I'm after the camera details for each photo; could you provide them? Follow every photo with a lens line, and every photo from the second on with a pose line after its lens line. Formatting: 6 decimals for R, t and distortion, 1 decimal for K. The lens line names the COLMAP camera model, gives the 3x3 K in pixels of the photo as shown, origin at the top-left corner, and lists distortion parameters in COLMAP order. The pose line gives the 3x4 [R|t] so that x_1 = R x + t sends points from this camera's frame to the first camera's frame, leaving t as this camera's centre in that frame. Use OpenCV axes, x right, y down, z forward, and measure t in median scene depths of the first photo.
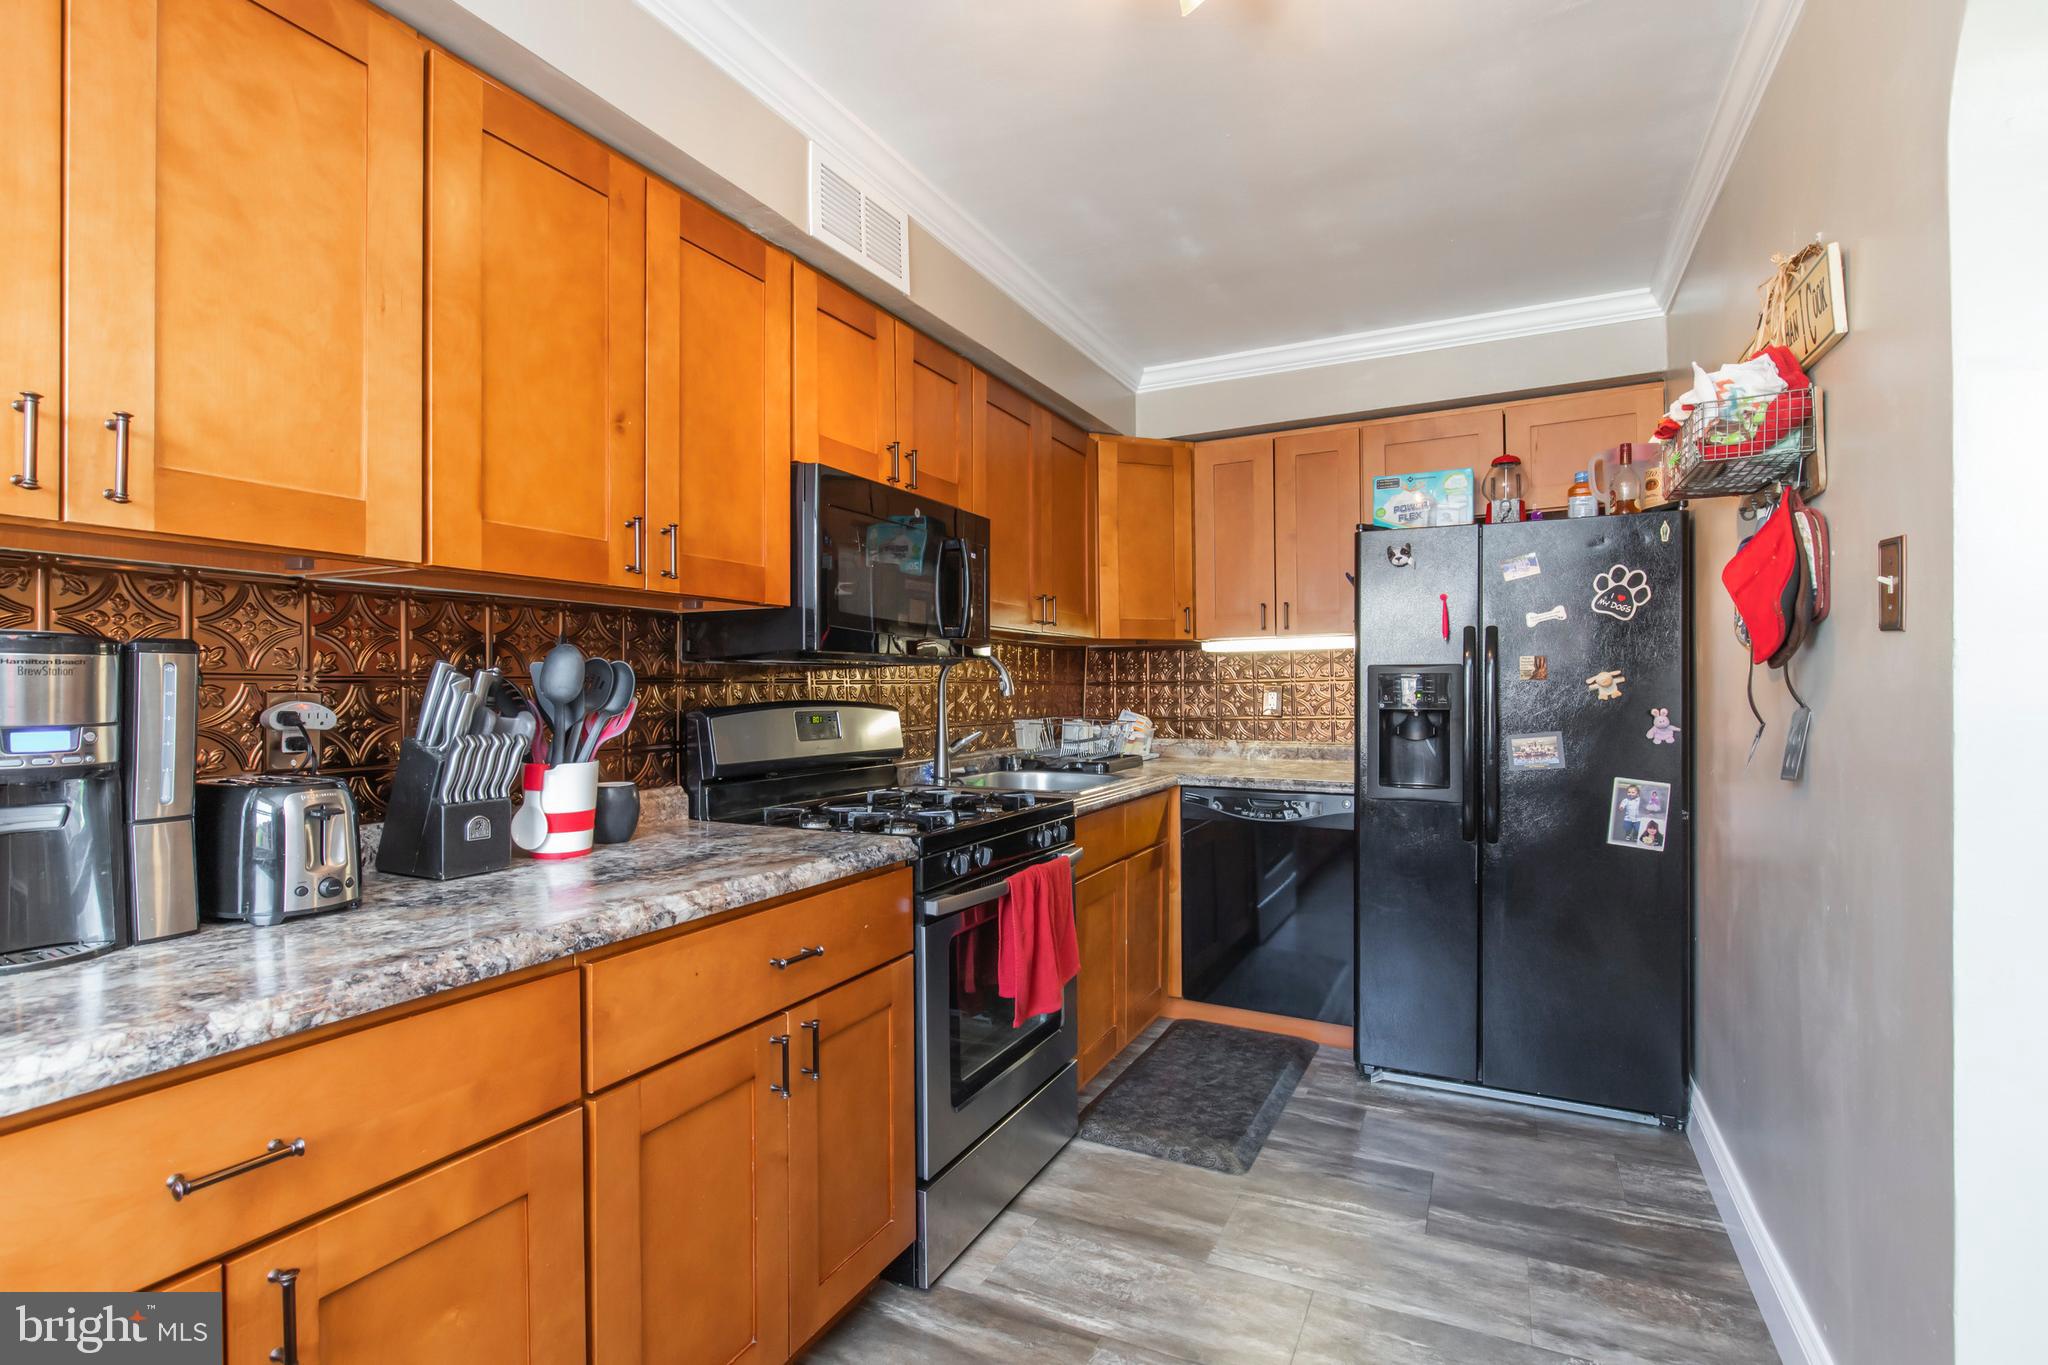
lens RADIAL K [[978.7, 0, 1035.5], [0, 978.7, 682.2], [0, 0, 1]] dist [0.004998, 0.000160]
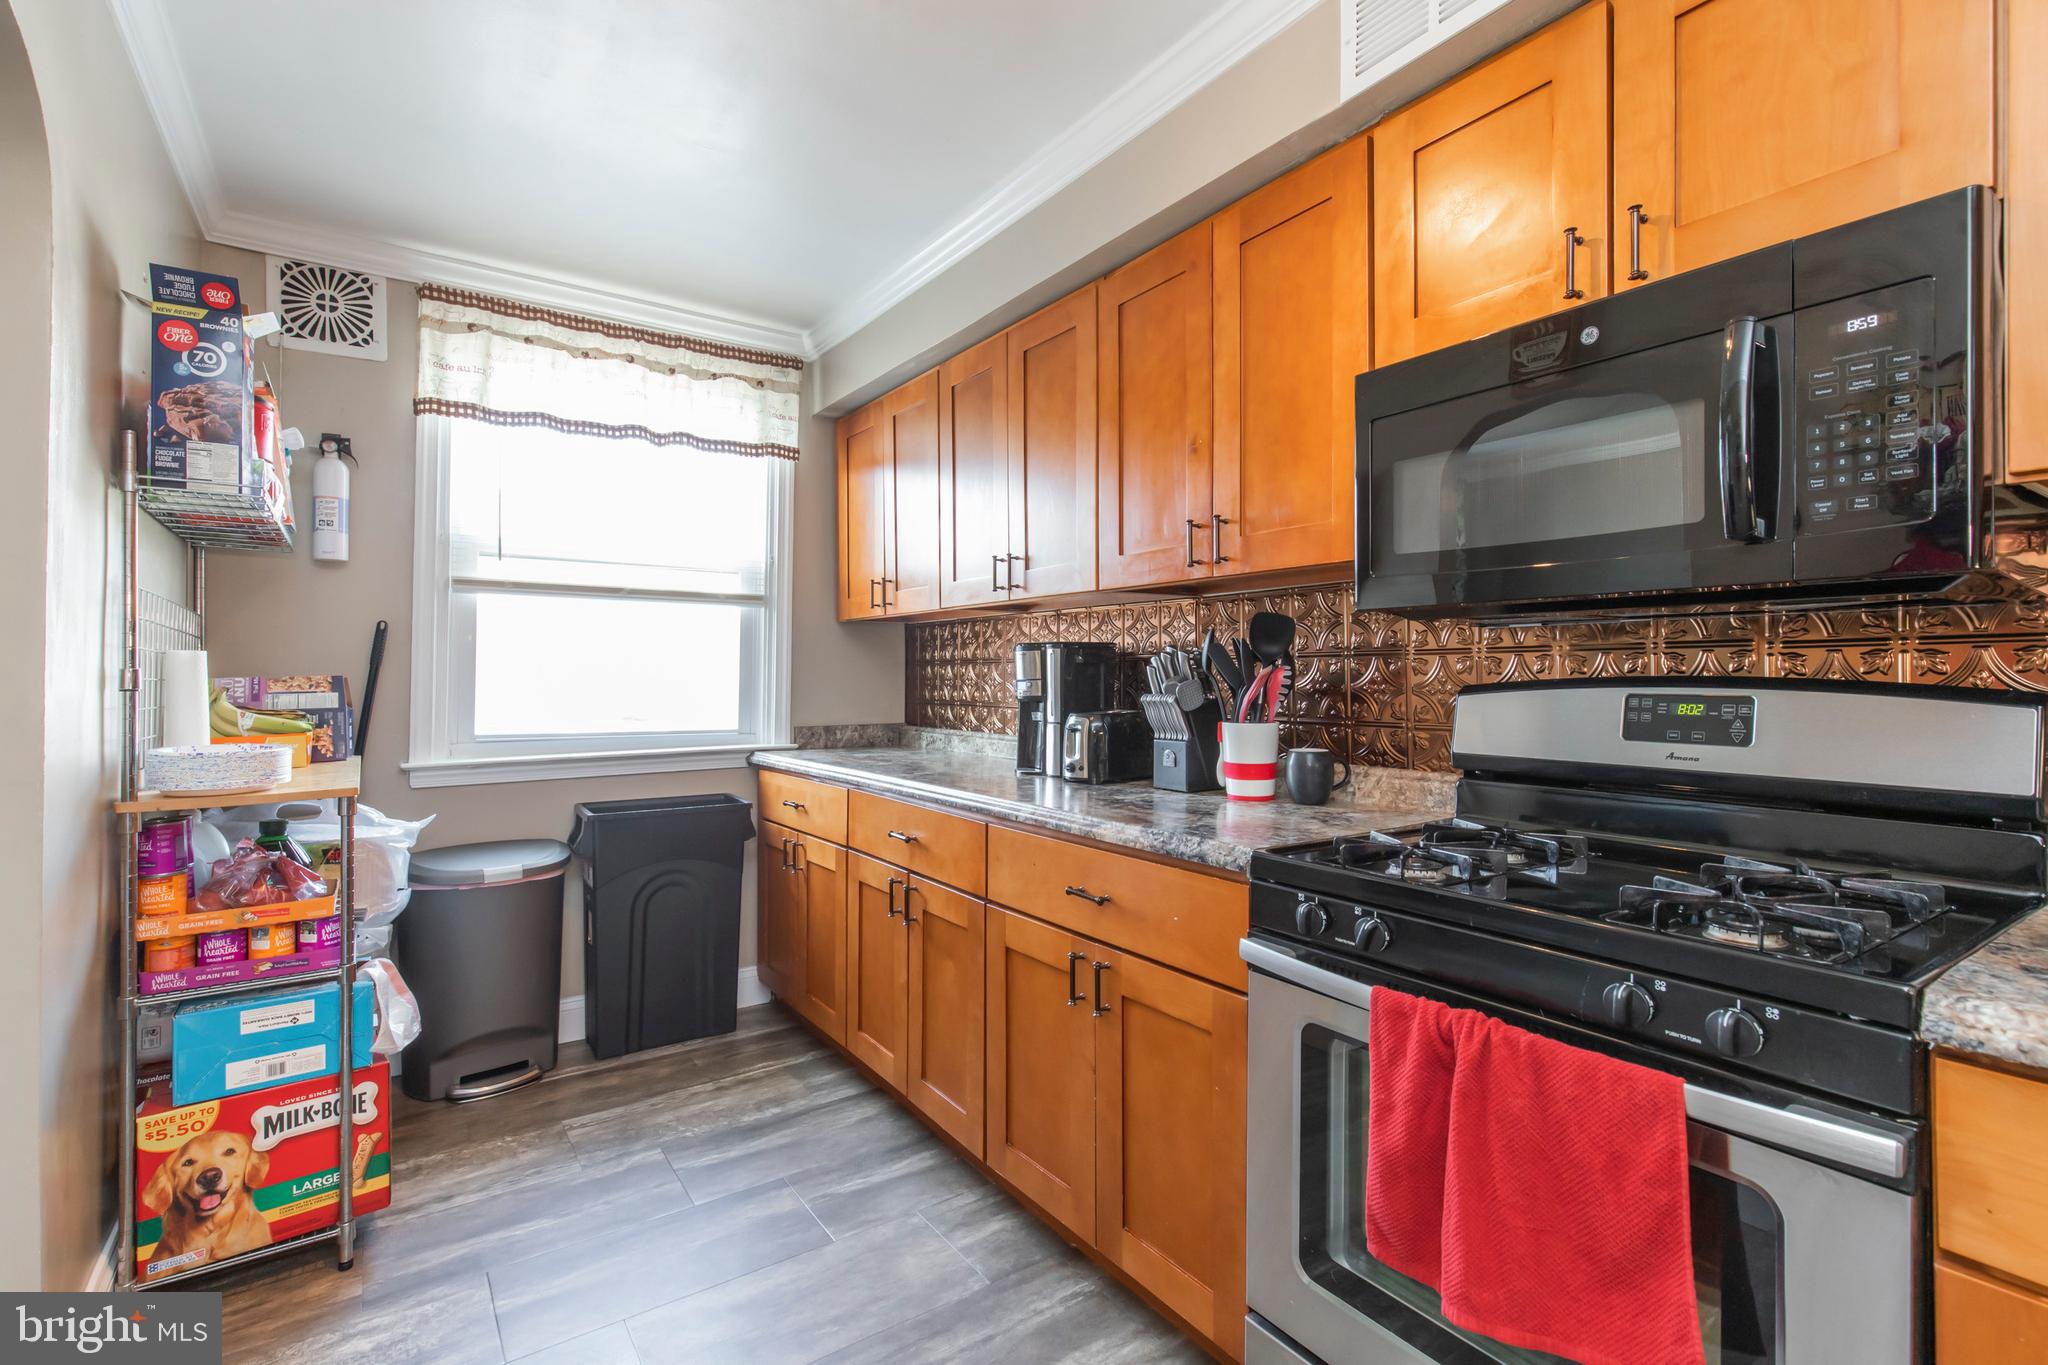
lens RADIAL K [[924.3, 0, 1022.6], [0, 924.3, 678.3], [0, 0, 1]] dist [0.013227, -0.000640]
pose [[-0.490905, 0.021562, -0.870946, 0.672909], [0.018933, 0.999722, 0.014079, 0.004113], [0.871007, -0.009579, -0.491176, 1.326789]]
